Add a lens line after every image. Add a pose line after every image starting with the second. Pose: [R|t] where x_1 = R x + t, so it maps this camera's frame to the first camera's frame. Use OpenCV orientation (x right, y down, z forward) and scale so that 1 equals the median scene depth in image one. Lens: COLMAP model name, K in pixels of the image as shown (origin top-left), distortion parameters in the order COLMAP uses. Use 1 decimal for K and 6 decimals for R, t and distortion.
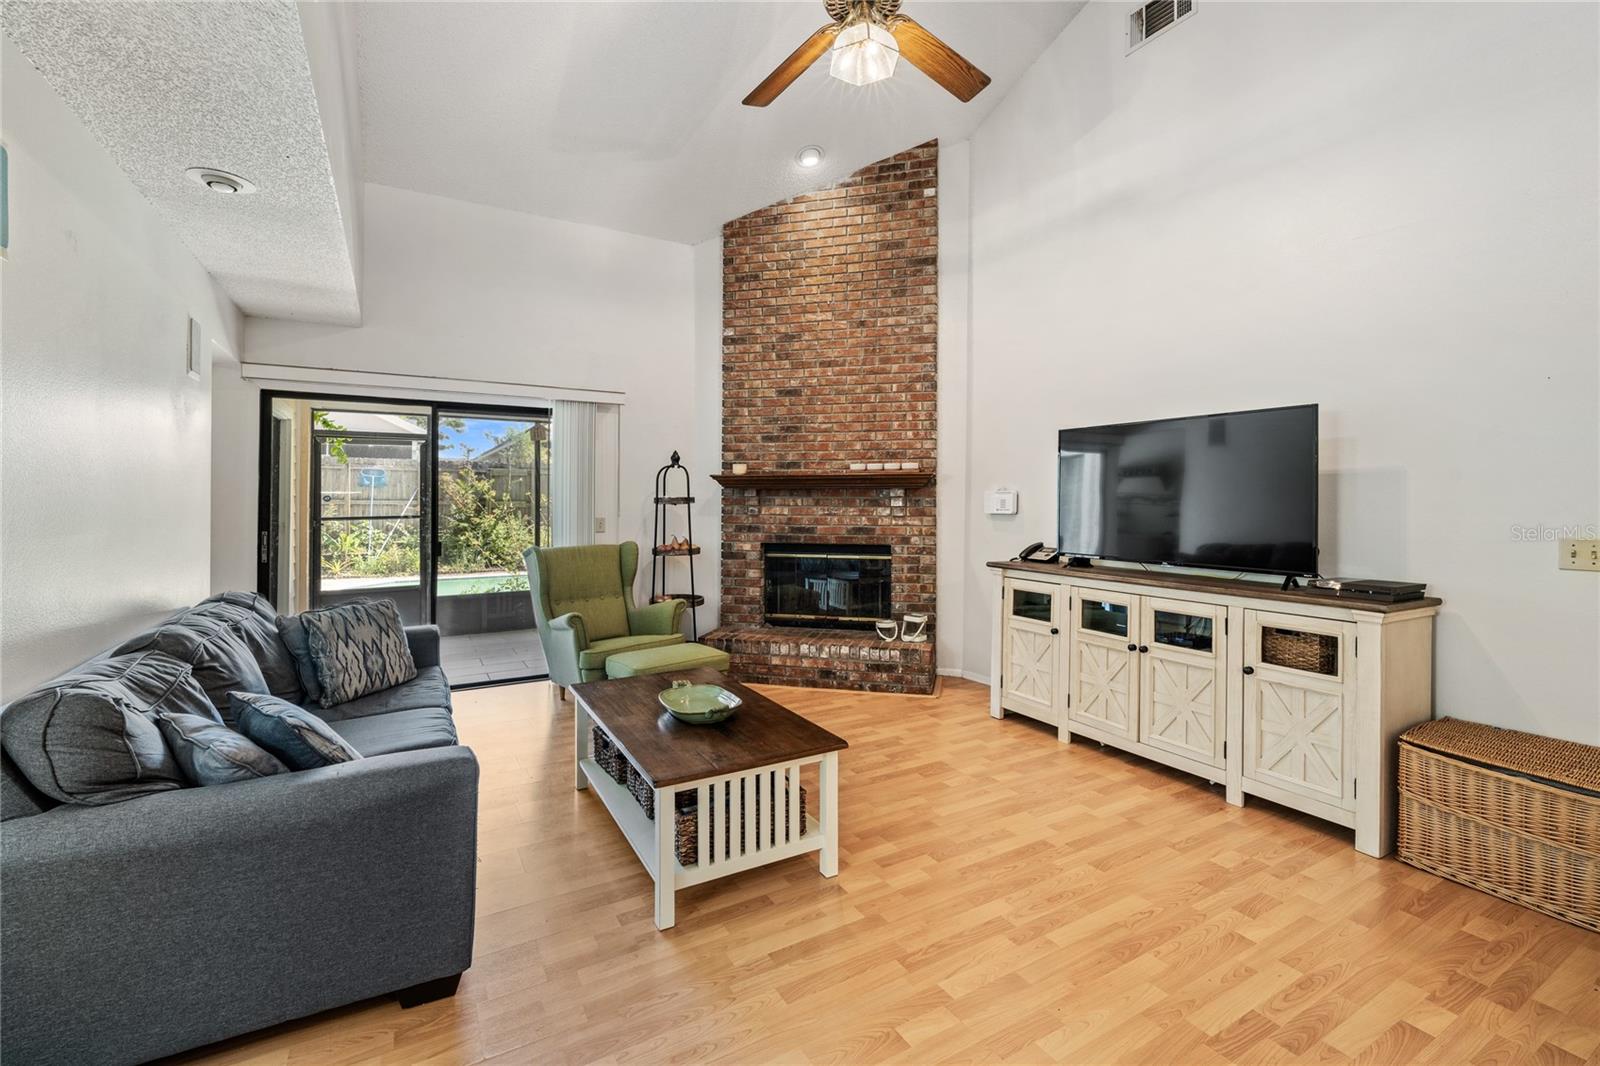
lens RADIAL K [[683.9, 0, 786.2], [0, 683.9, 493.9], [0, 0, 1]] dist [0.001204, -0.000595]
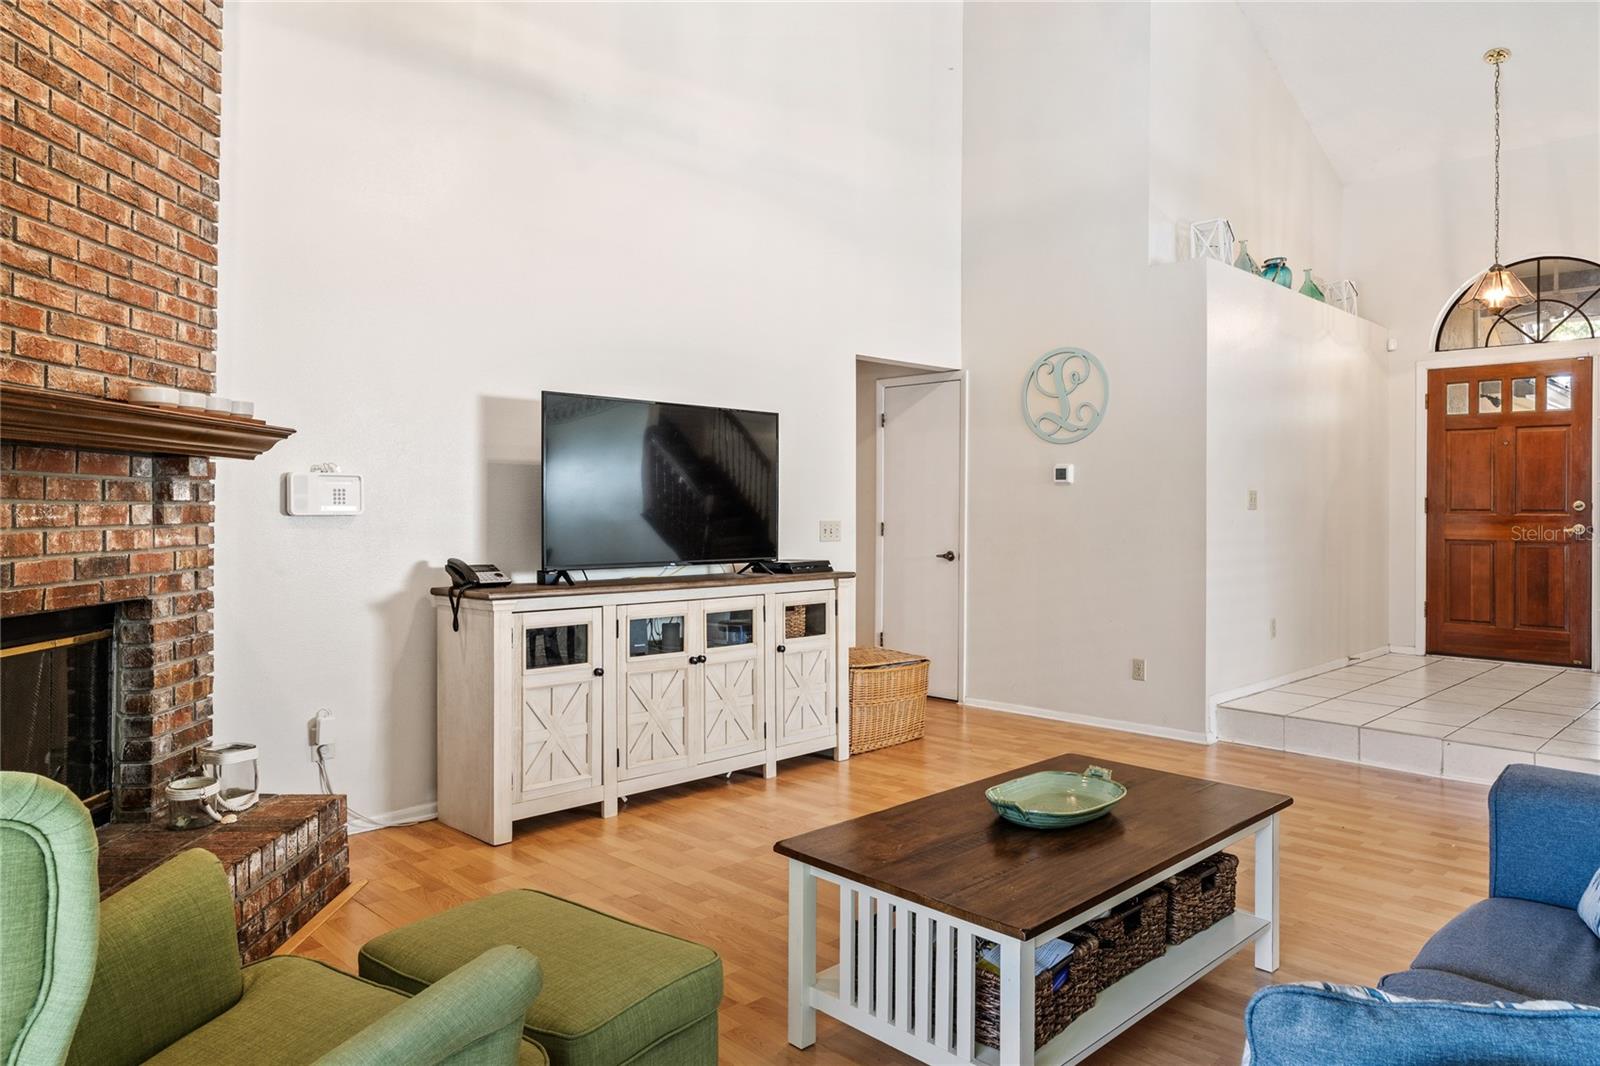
lens RADIAL K [[1038.3, 0, 795.8], [0, 1038.3, 505.1], [0, 0, 1]] dist [0.001165, 0.001158]
pose [[-0.254354, 0.001045, 0.967111, -0.524149], [-0.011953, 0.999920, -0.004224, 0.018463], [-0.967037, -0.012634, -0.254321, 0.779037]]
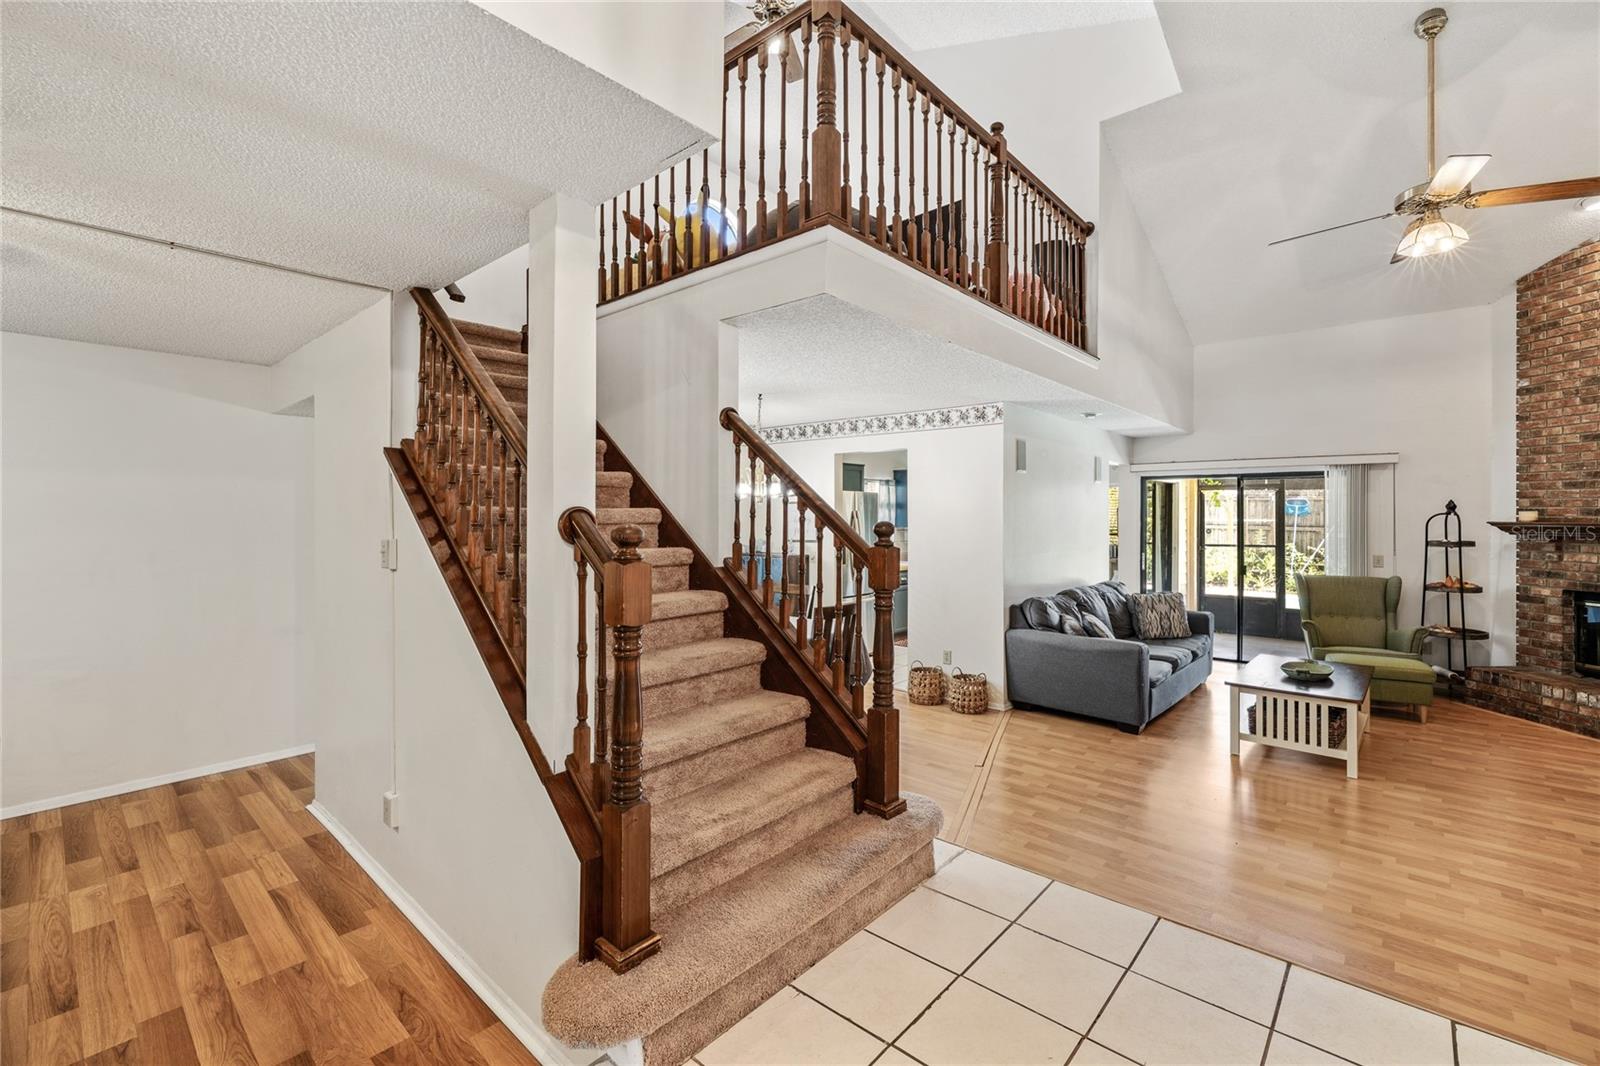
lens RADIAL K [[683.9, 0, 799.4], [0, 683.9, 516.8], [0, 0, 1]] dist [0.001204, -0.000595]
pose [[0.314191, 0.002789, -0.949356, 0.571494], [0.005721, 0.999972, 0.004831, -0.046397], [0.949343, -0.006949, 0.314166, -0.377433]]
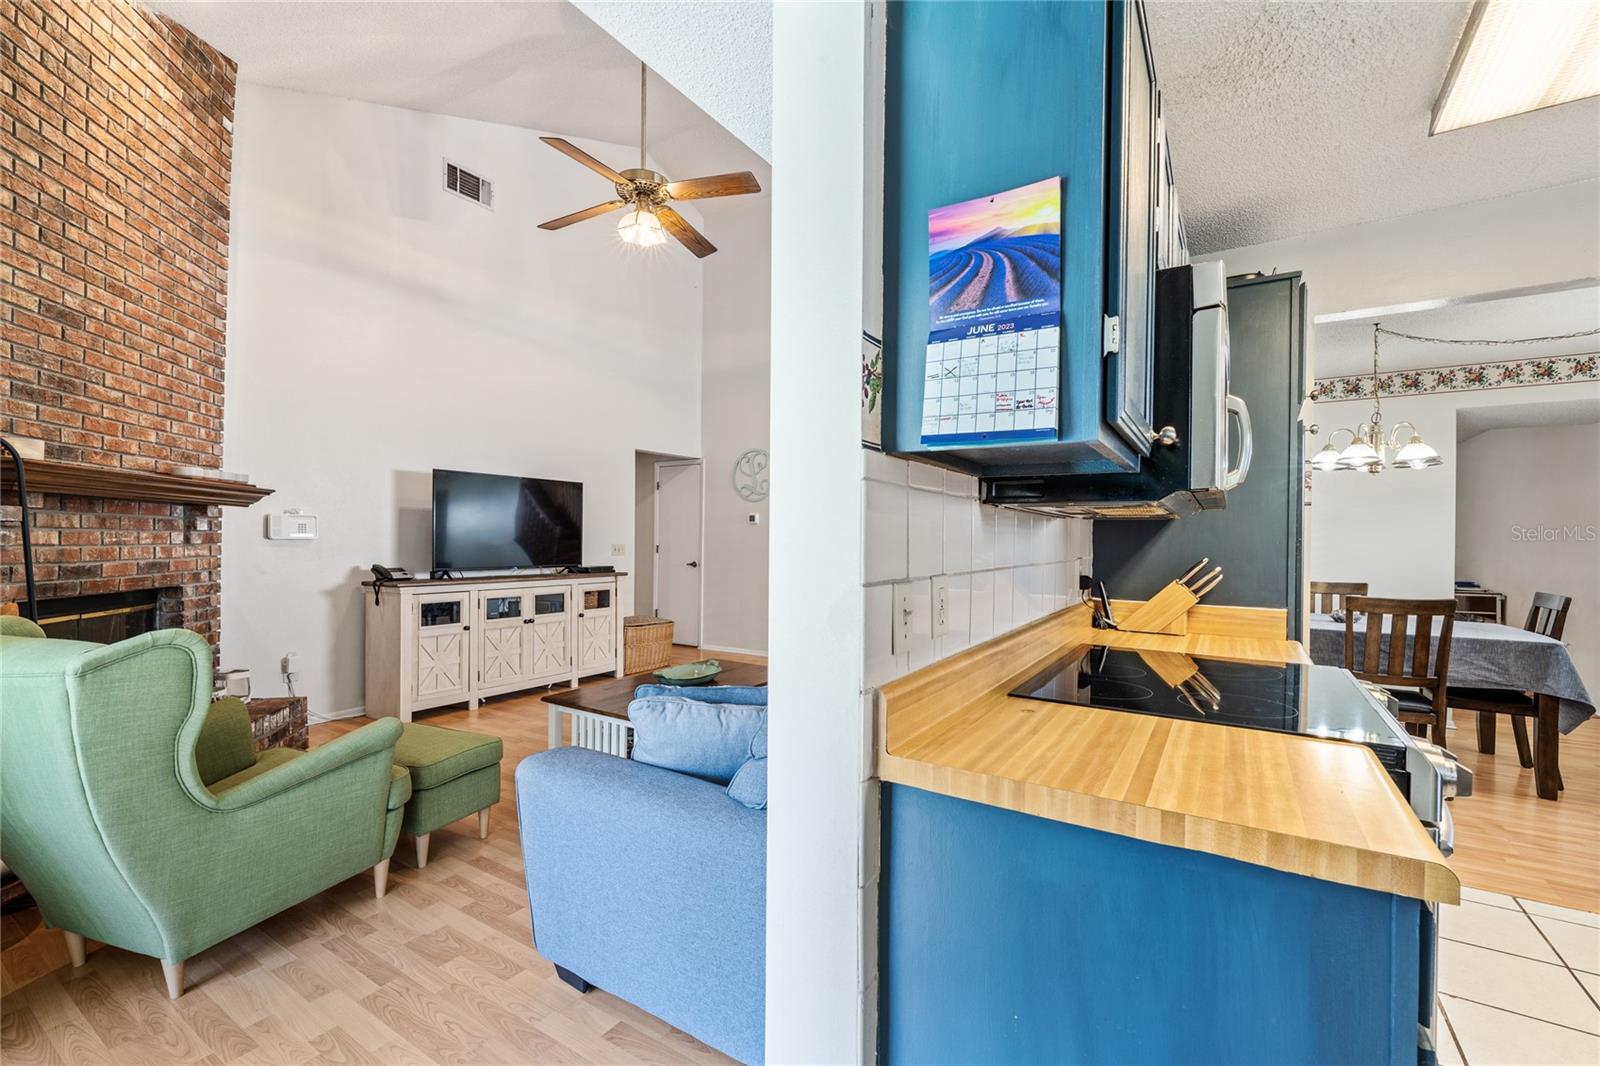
lens RADIAL K [[683.9, 0, 796.0], [0, 683.9, 536.1], [0, 0, 1]] dist [0.001204, -0.000595]
pose [[-0.457776, -0.001876, 0.889066, -0.749540], [-0.016180, 0.999850, -0.006222, 0.018165], [-0.888920, -0.017233, -0.457738, 0.751376]]
